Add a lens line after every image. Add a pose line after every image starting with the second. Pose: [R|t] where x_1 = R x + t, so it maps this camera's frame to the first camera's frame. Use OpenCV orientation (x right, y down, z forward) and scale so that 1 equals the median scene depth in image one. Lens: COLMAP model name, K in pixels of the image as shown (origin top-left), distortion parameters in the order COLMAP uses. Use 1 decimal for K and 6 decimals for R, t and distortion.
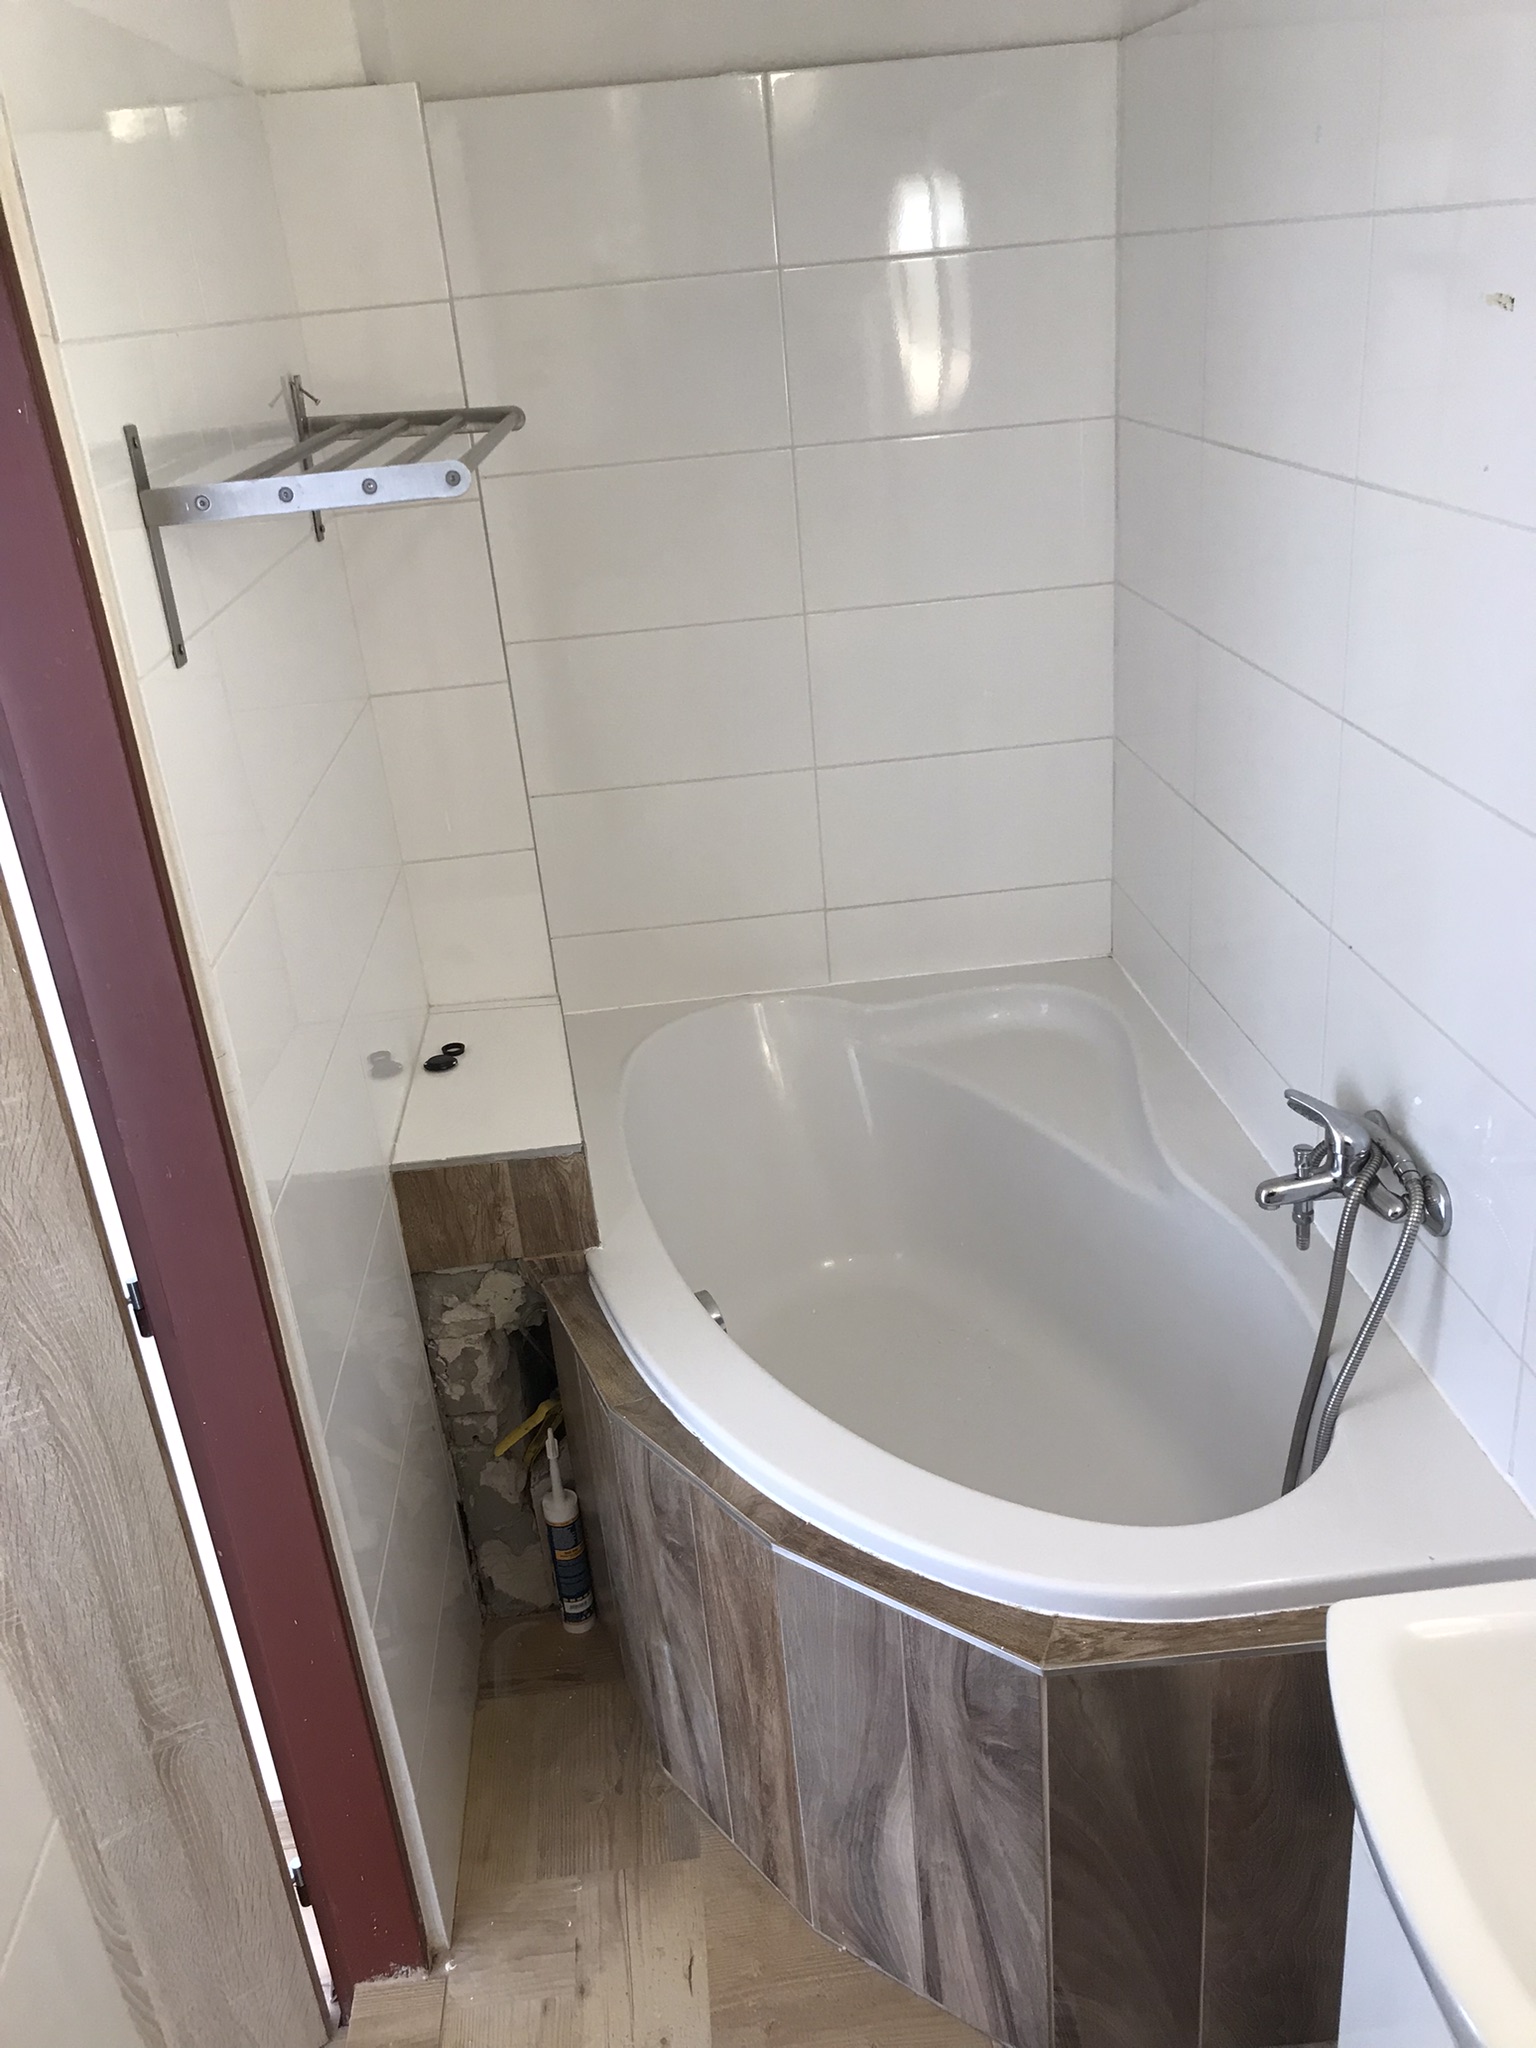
lens RADIAL K [[1680.3, 0, 768.0], [0, 1680.3, 1024.0], [0, 0, 1]] dist [0.017145, -0.000886]
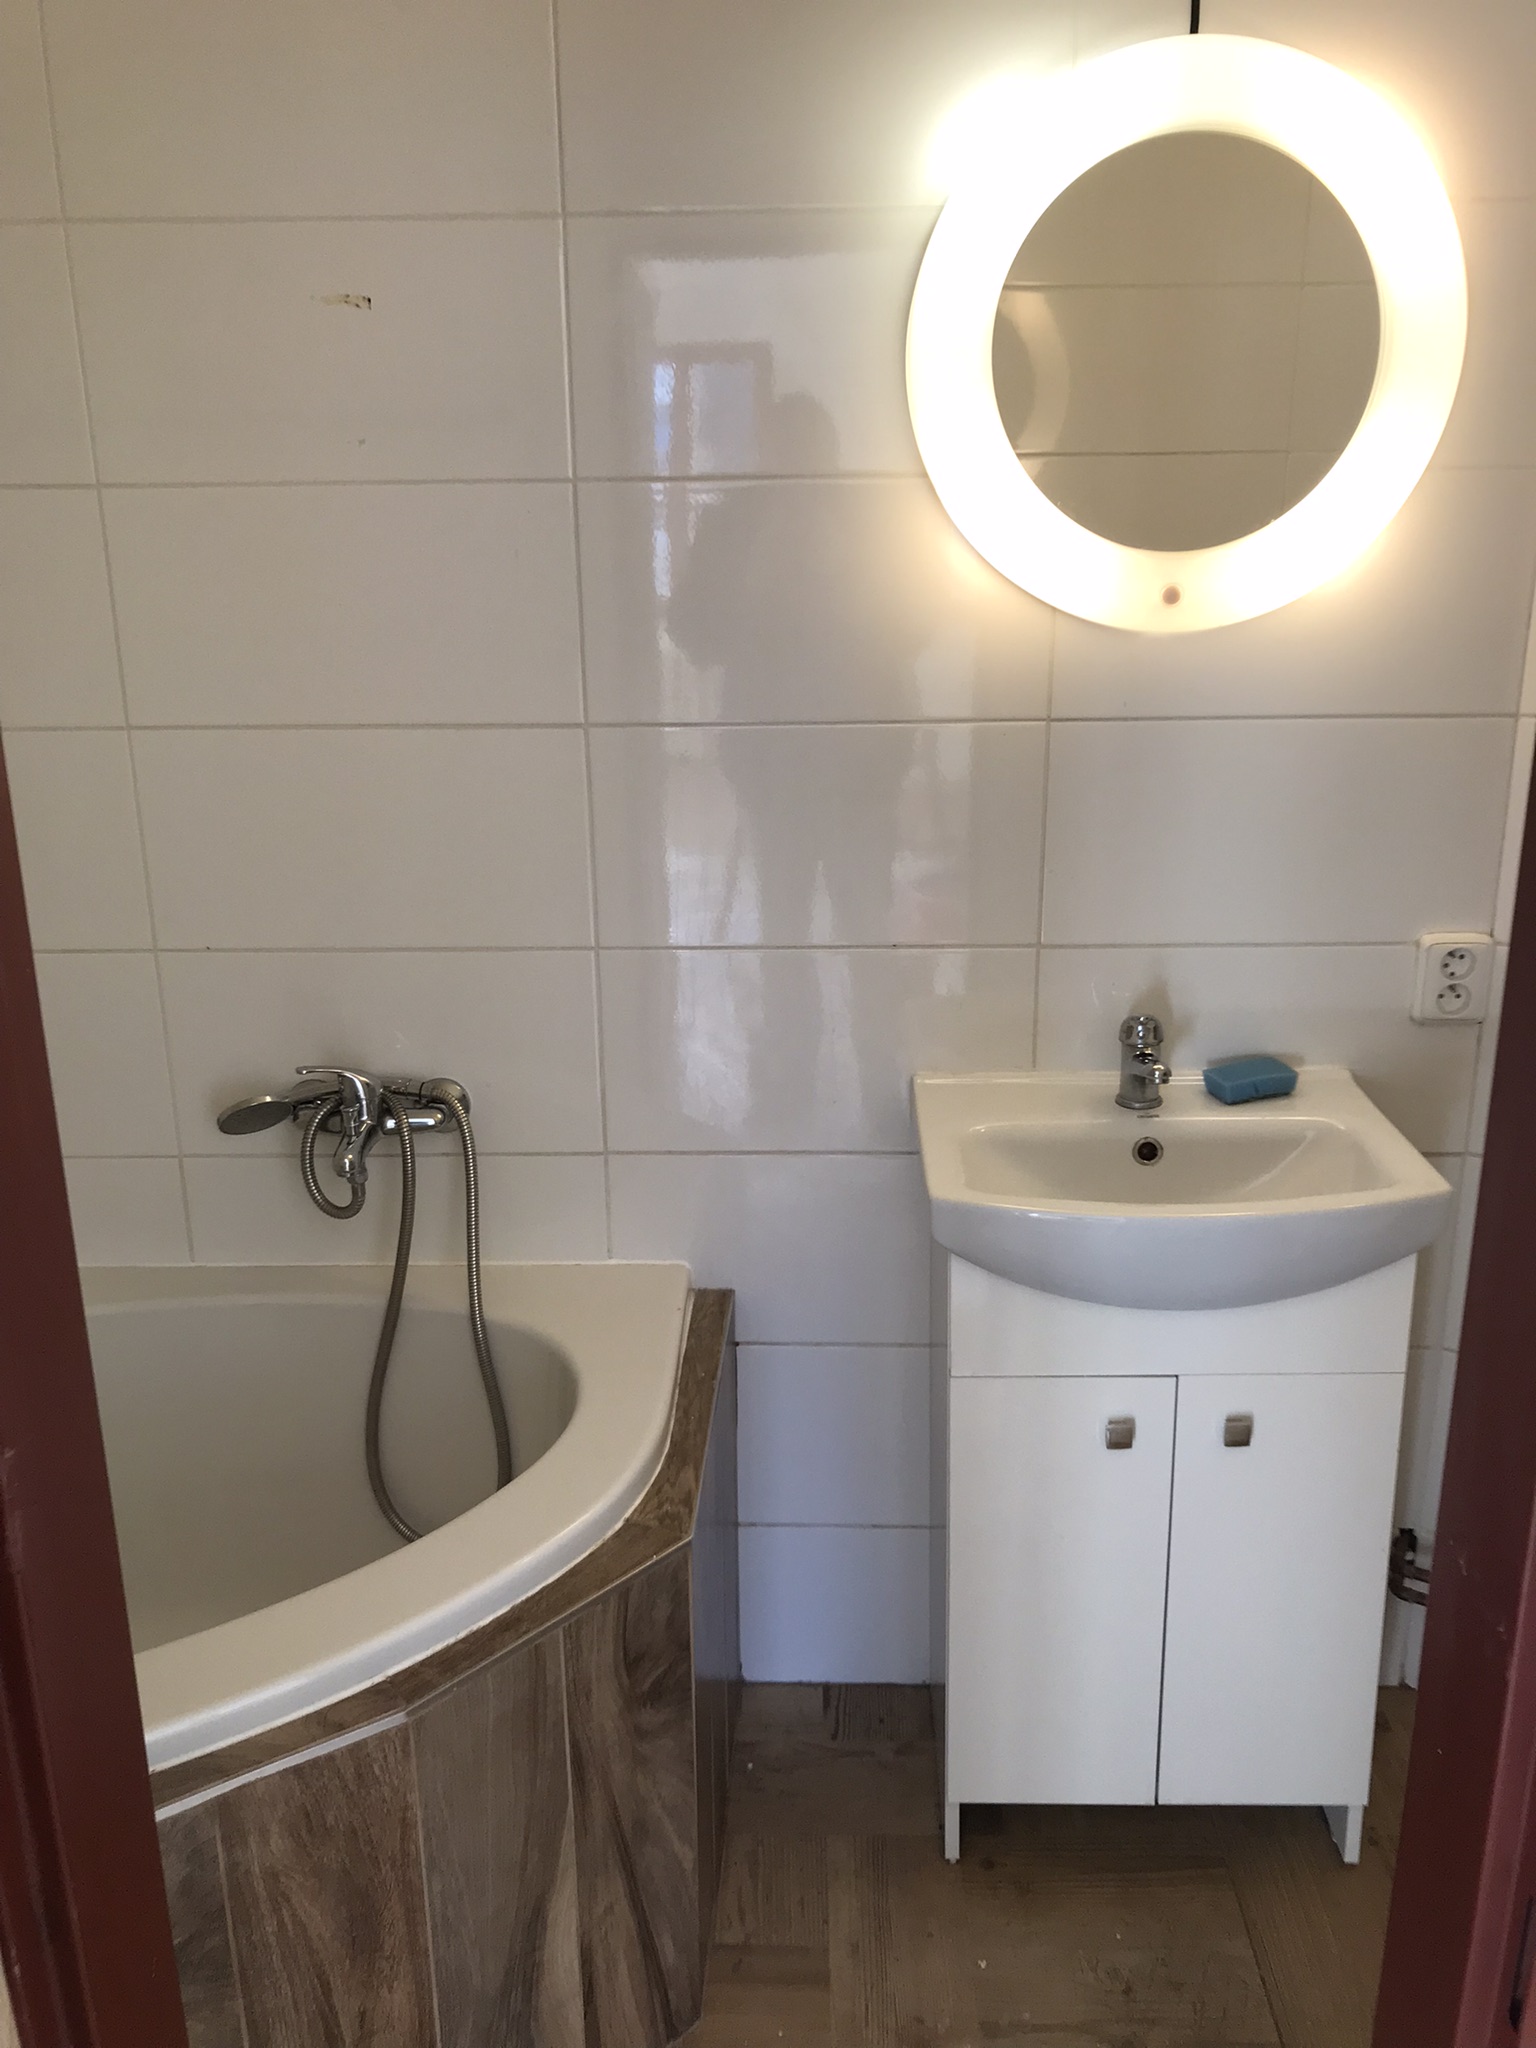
lens RADIAL K [[1680.3, 0, 768.0], [0, 1680.3, 1024.0], [0, 0, 1]] dist [0.017145, -0.000886]
pose [[0.110493, -0.218357, 0.969594, -0.665266], [0.411964, 0.897875, 0.155259, -0.027263], [-0.904476, 0.382283, 0.189164, 0.584306]]
